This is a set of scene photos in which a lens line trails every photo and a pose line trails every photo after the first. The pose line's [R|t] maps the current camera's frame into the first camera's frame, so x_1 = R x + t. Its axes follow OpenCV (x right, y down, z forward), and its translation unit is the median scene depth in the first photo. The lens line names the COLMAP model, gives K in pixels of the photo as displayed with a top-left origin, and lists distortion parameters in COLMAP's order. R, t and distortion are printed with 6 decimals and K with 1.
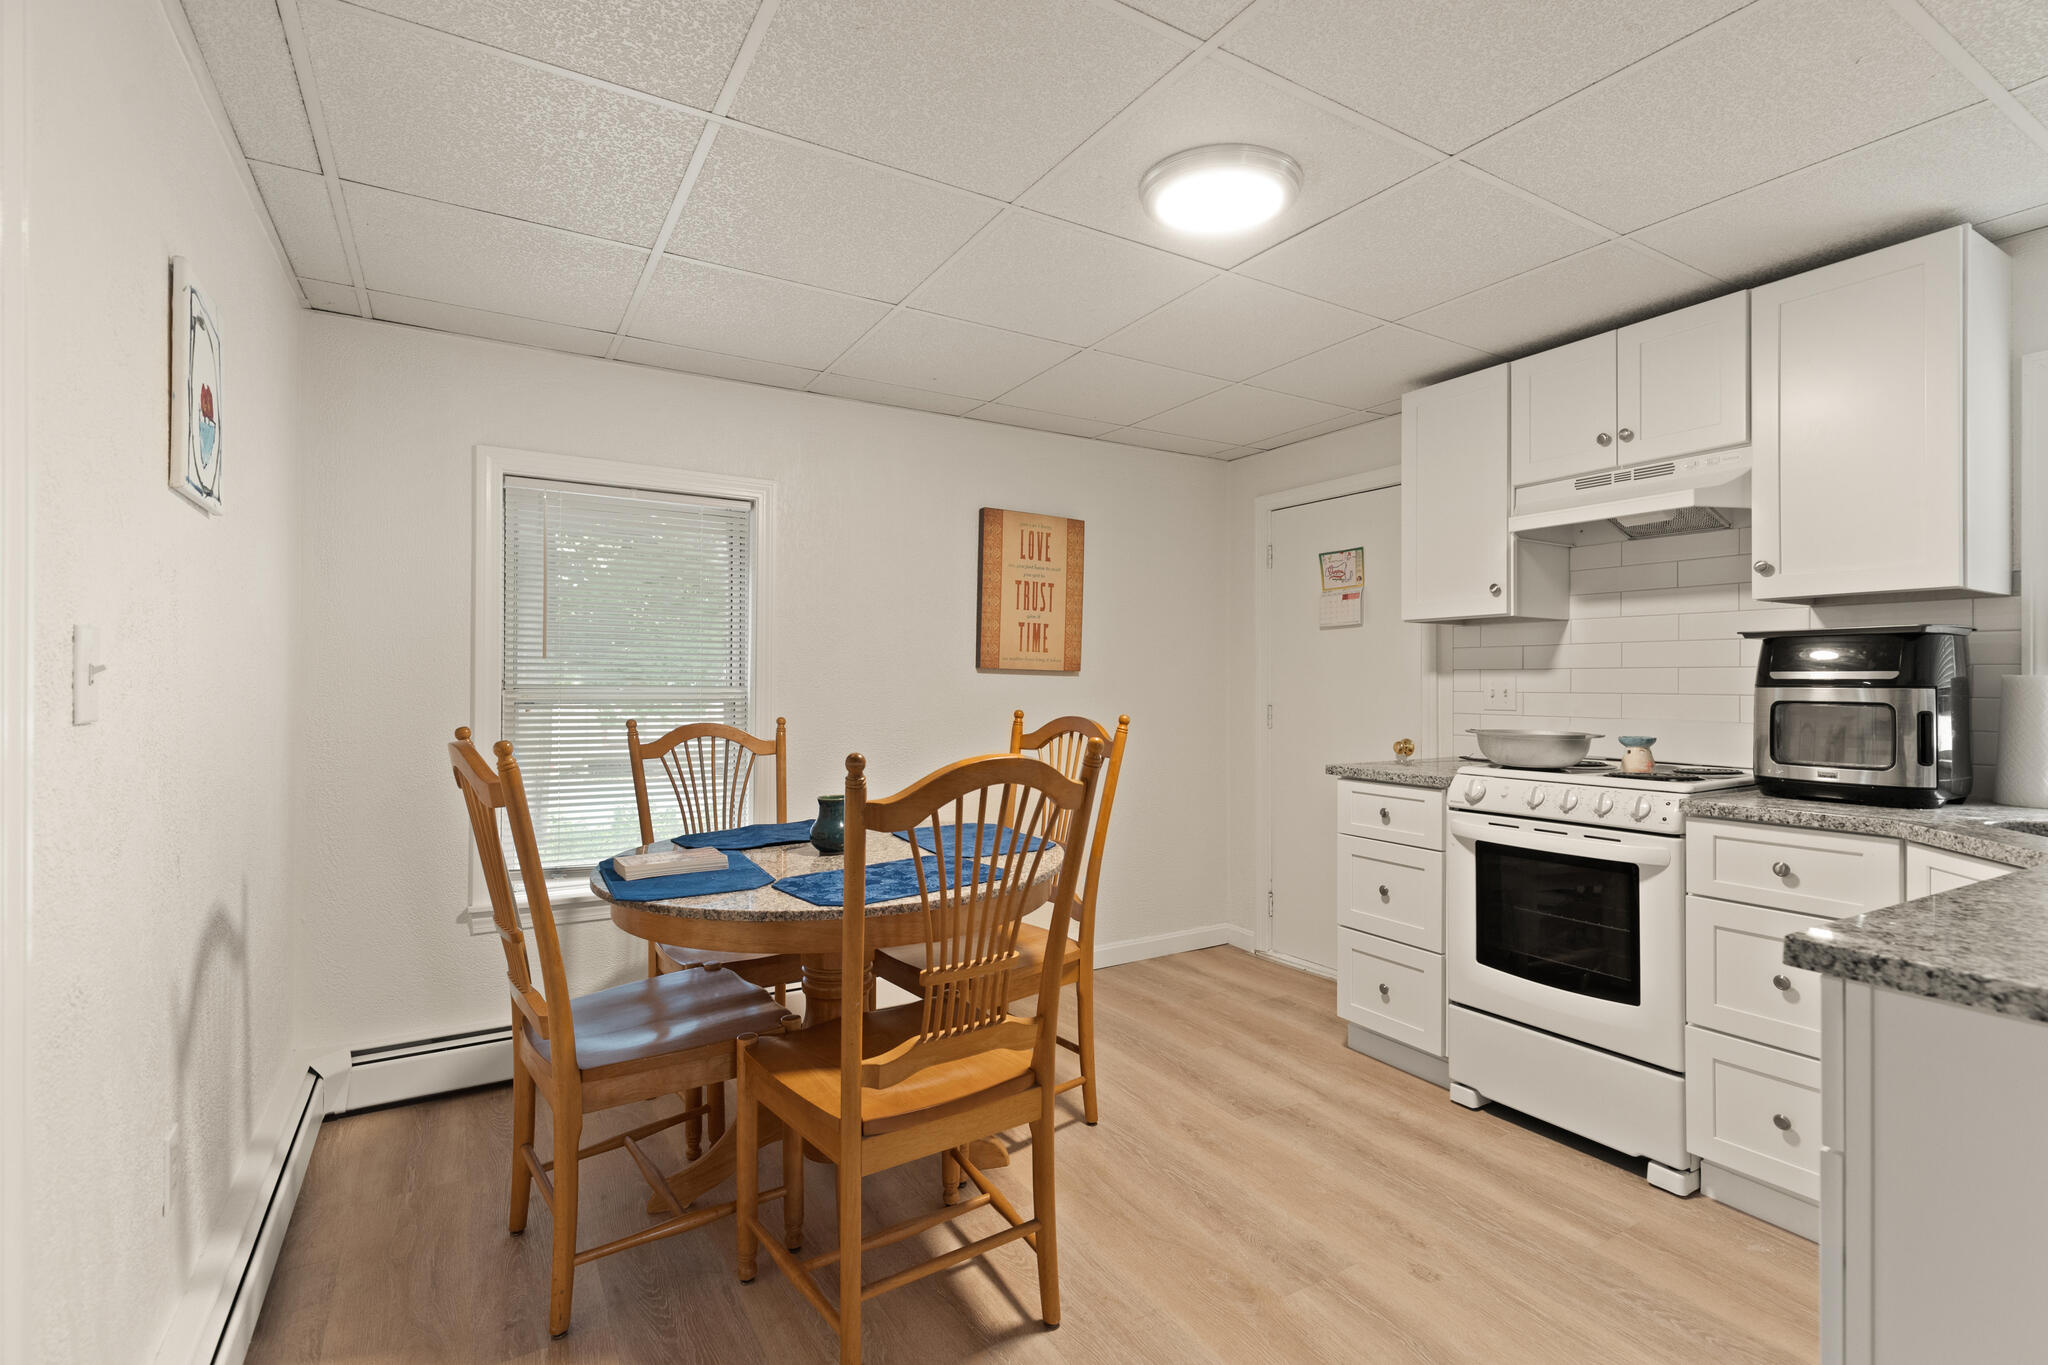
lens RADIAL K [[965.7, 0, 1026.0], [0, 965.7, 674.8], [0, 0, 1]] dist [0.001162, -0.000272]
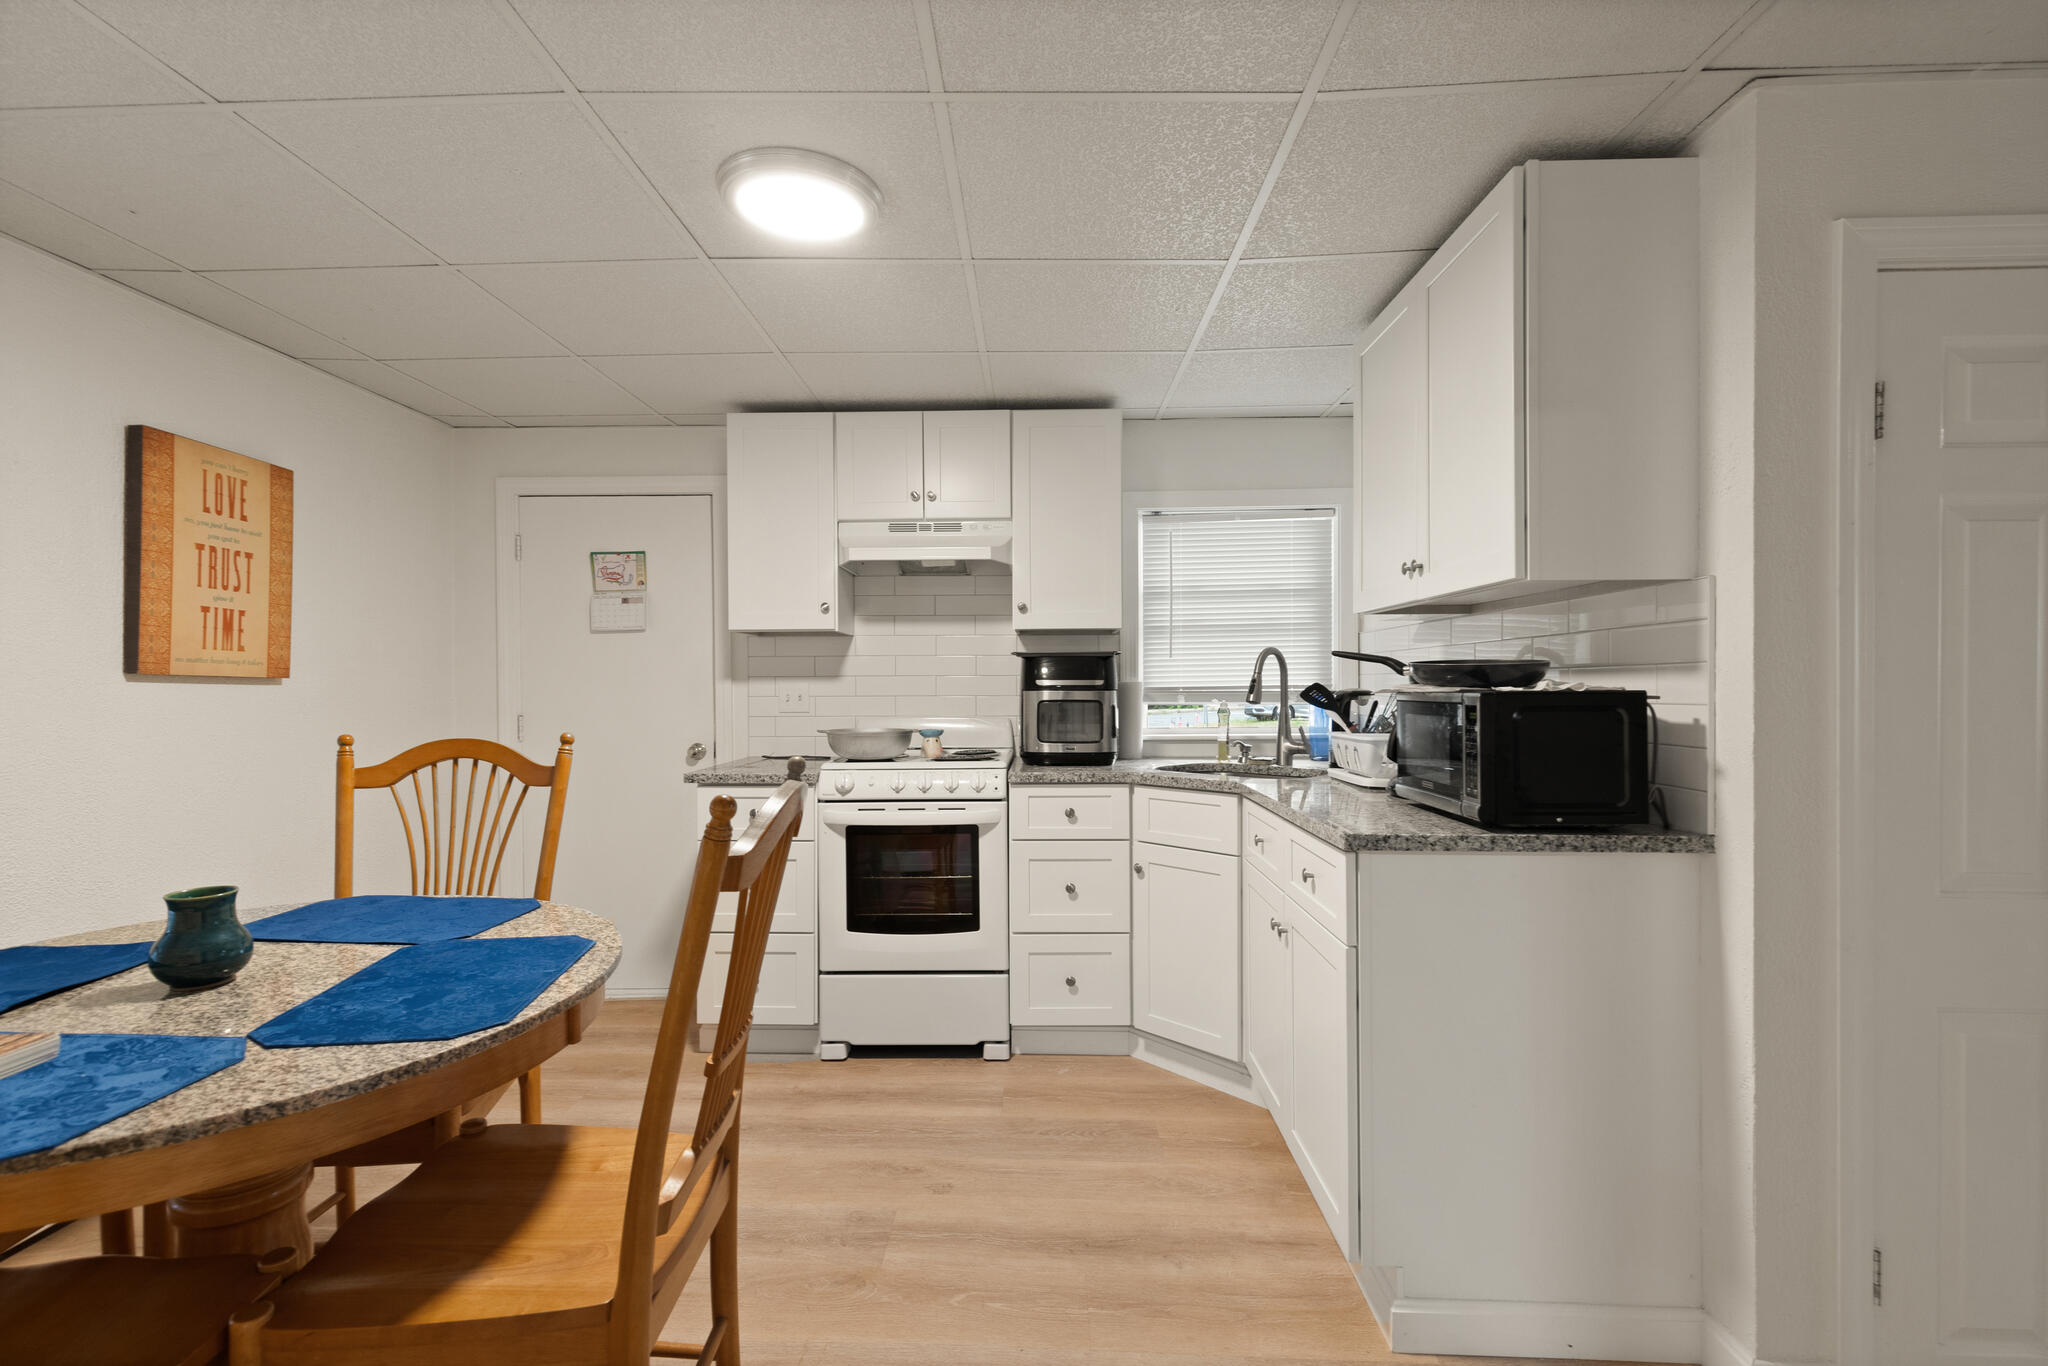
lens RADIAL K [[957.4, 0, 1025.5], [0, 957.4, 685.2], [0, 0, 1]] dist [0.013405, -0.000209]
pose [[0.526378, -0.008652, 0.850207, -0.394302], [-0.000660, 0.999944, 0.010584, -0.009161], [-0.850250, -0.006132, 0.526343, 0.216413]]
